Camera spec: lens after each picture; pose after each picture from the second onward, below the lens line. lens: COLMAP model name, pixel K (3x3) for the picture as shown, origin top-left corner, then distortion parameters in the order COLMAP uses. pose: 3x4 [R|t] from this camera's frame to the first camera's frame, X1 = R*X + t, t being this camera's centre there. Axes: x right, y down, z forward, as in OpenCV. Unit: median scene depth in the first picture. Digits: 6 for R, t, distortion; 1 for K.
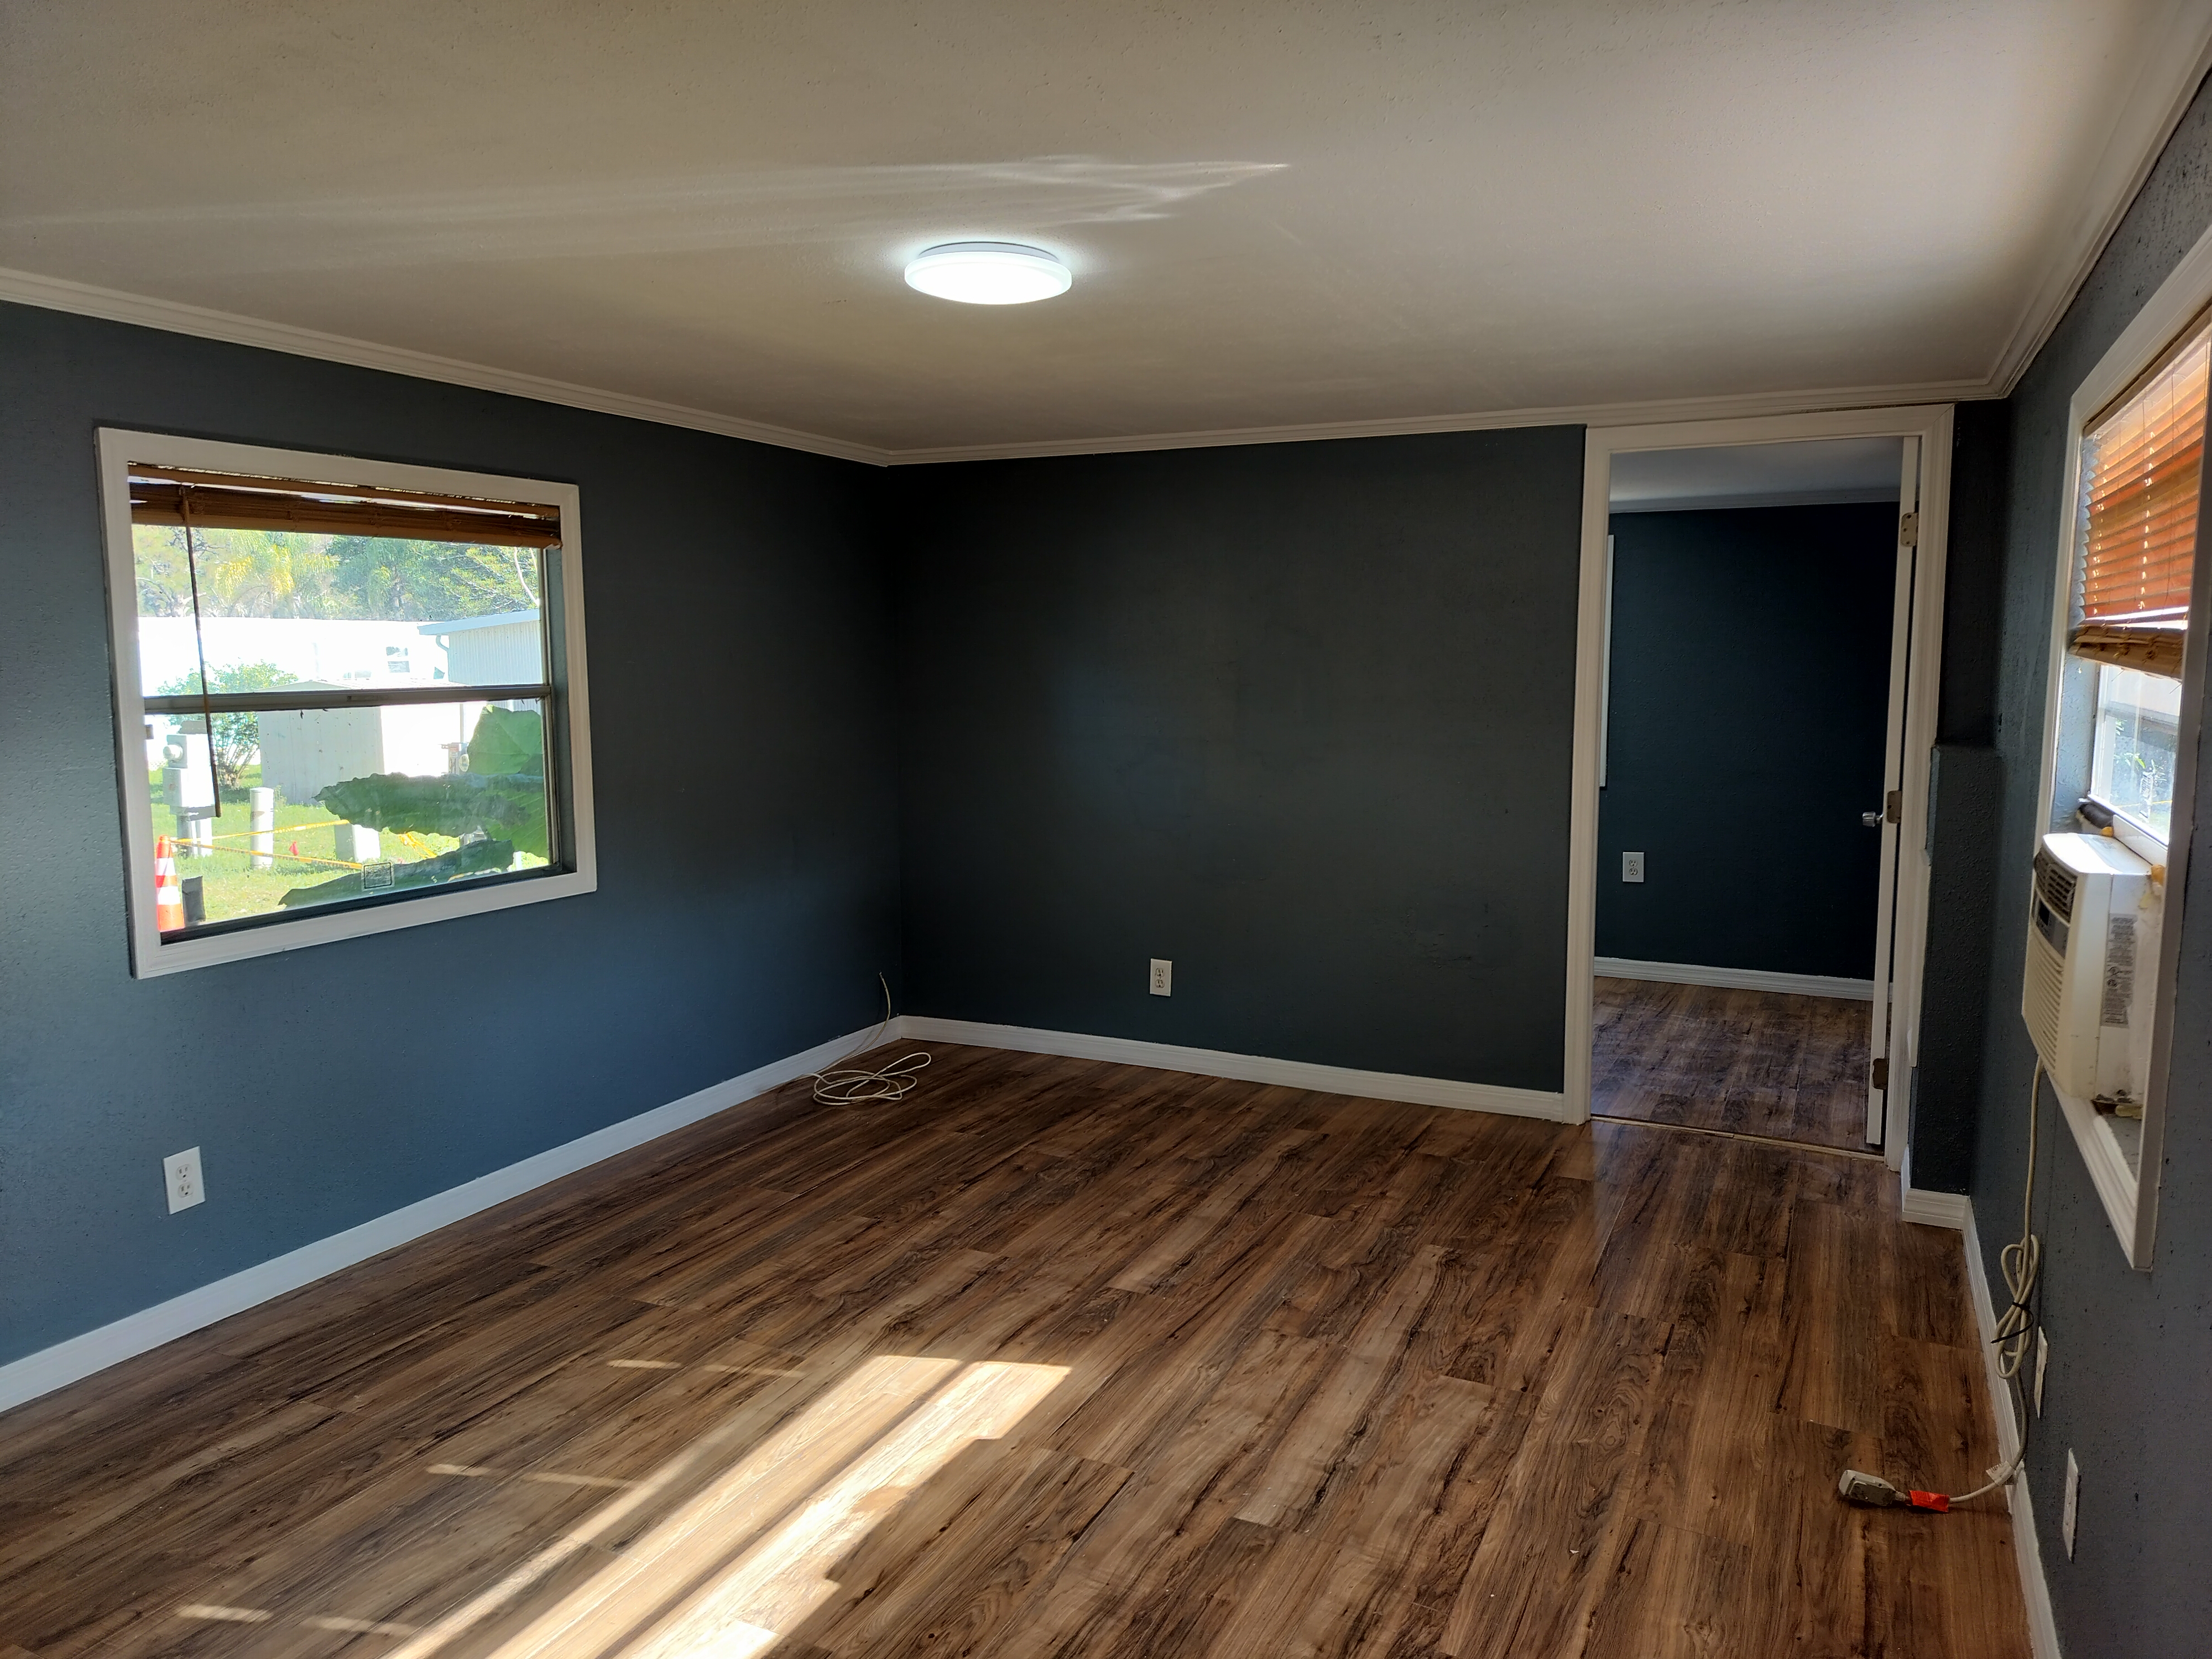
lens RADIAL K [[1553.3, 0, 1110.4], [0, 1553.3, 819.4], [0, 0, 1]] dist [0.069371, -0.065391]
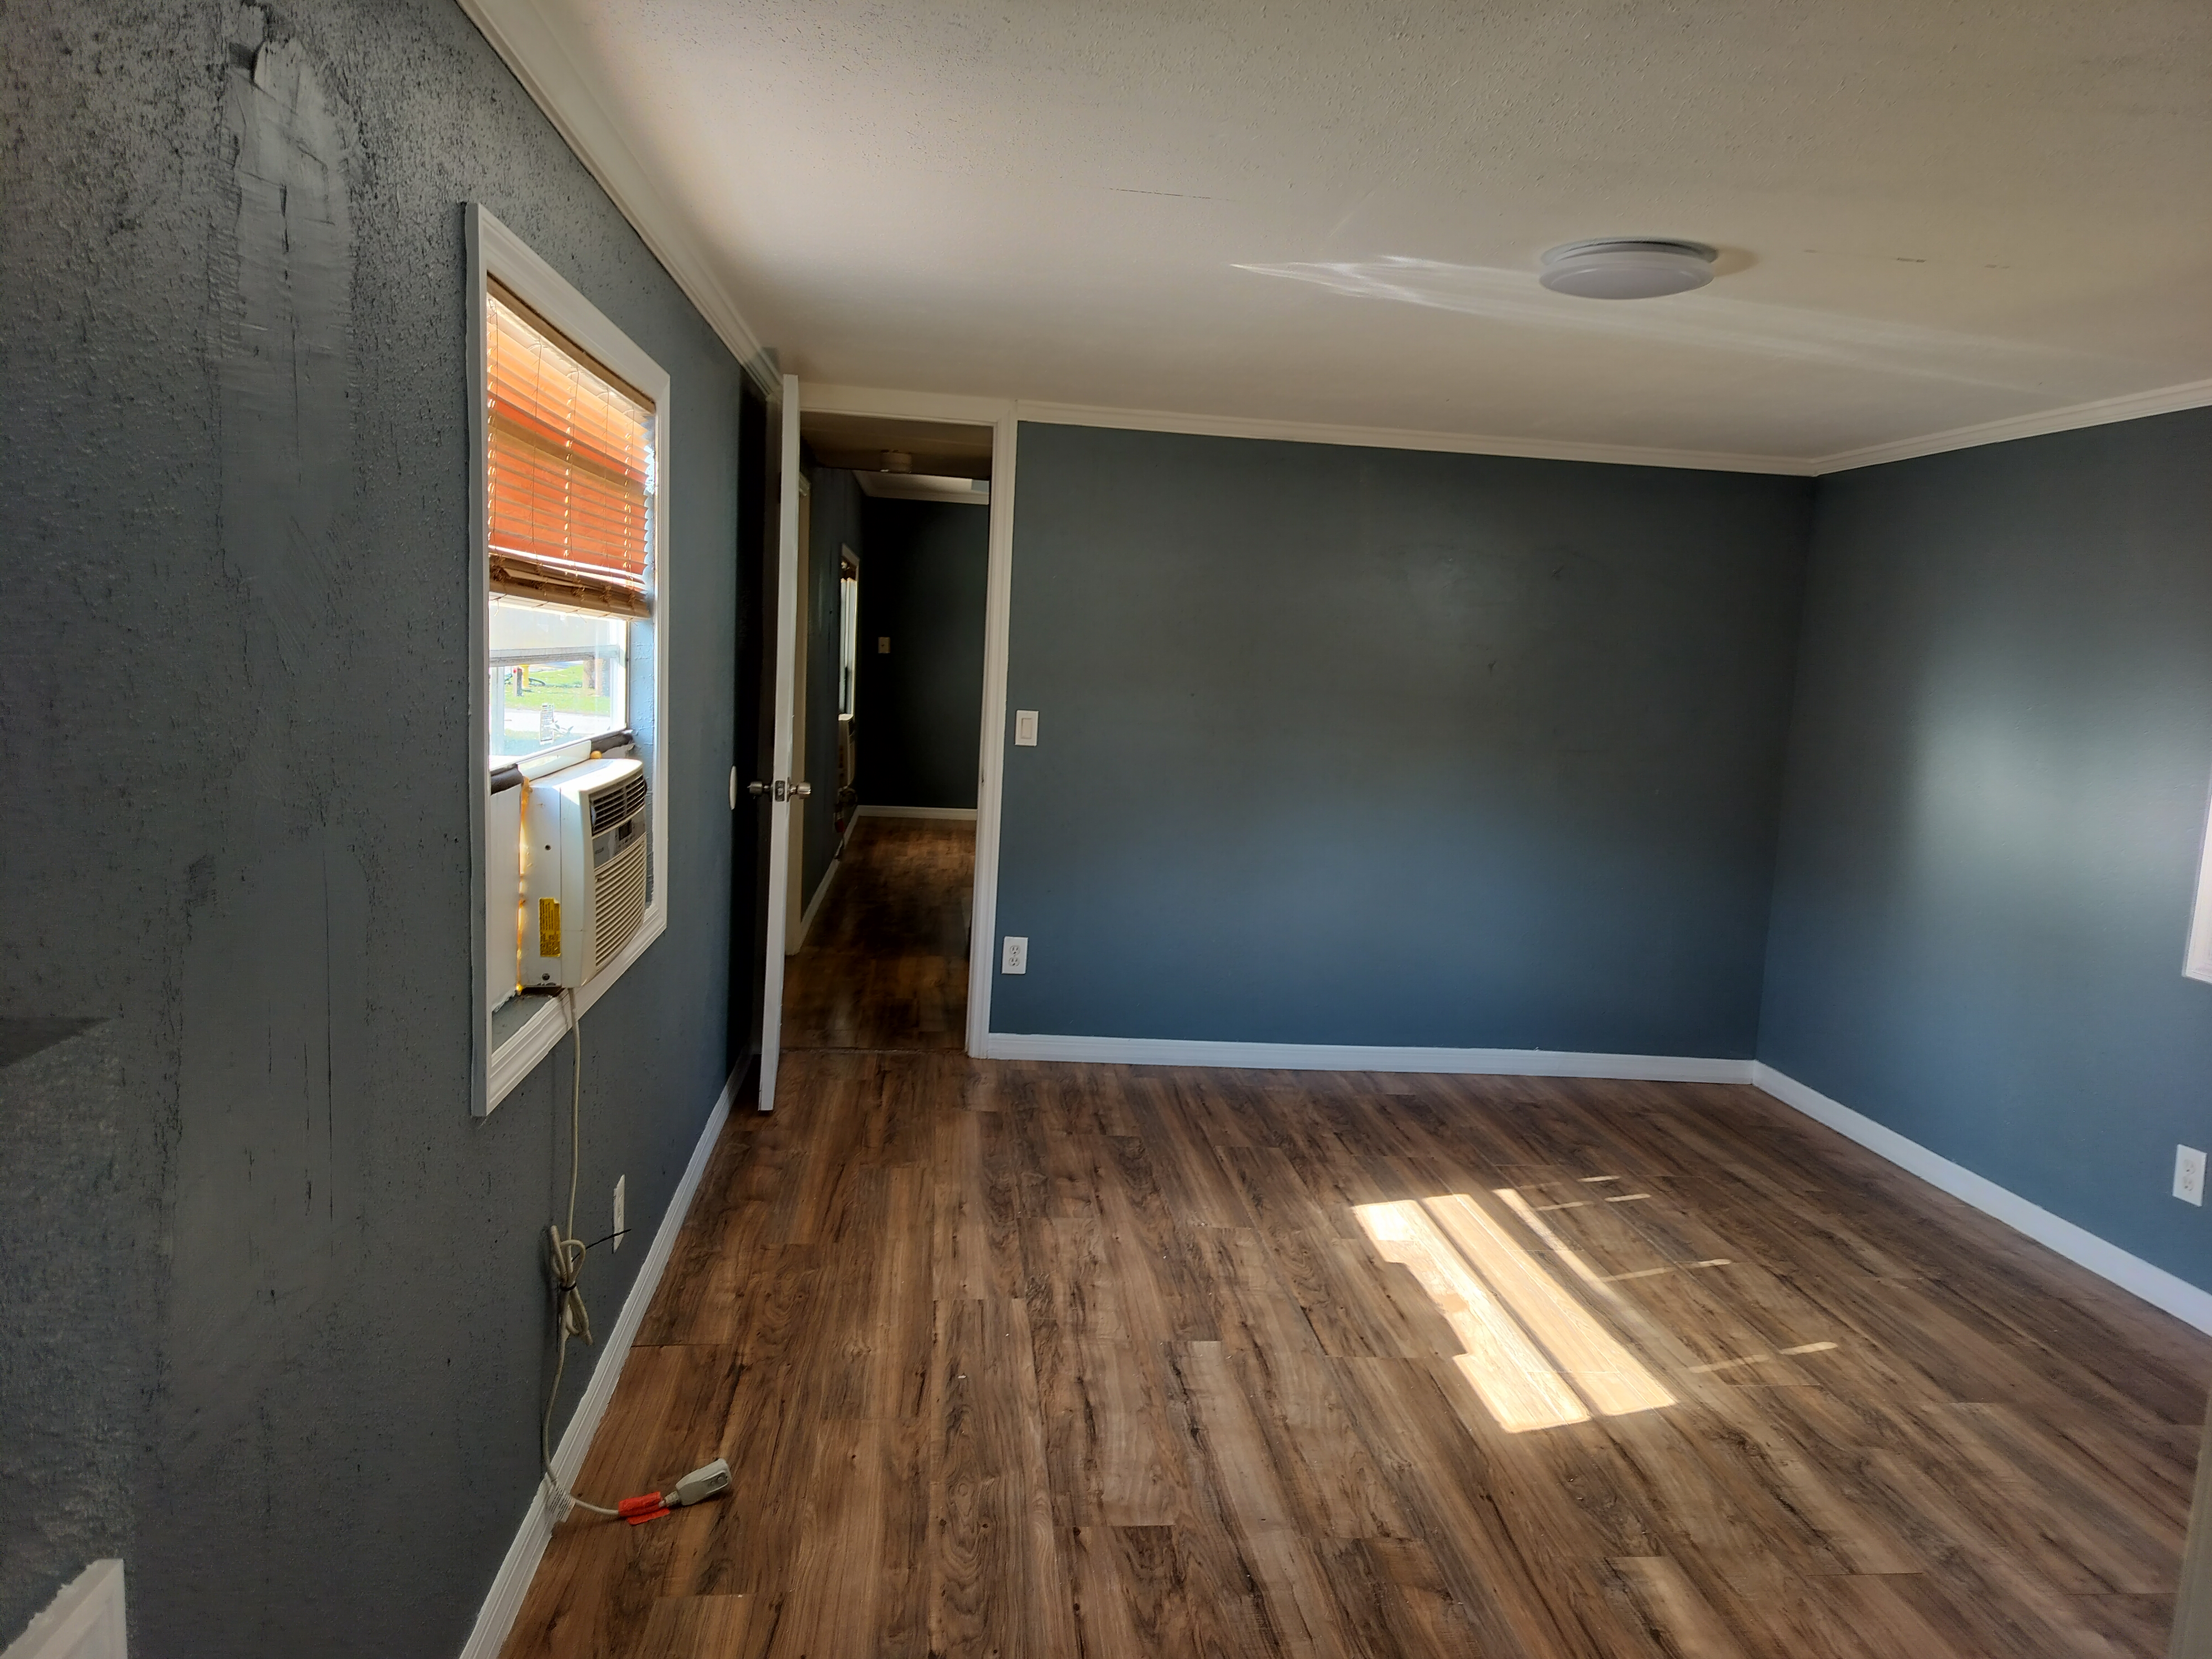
lens RADIAL K [[1553.3, 0, 1119.4], [0, 1553.3, 831.5], [0, 0, 1]] dist [0.069371, -0.065391]
pose [[-0.848037, 0.017755, -0.529639, 0.650489], [-0.113074, 0.970360, 0.213579, -0.160447], [0.517733, 0.241011, -0.820894, 1.548114]]
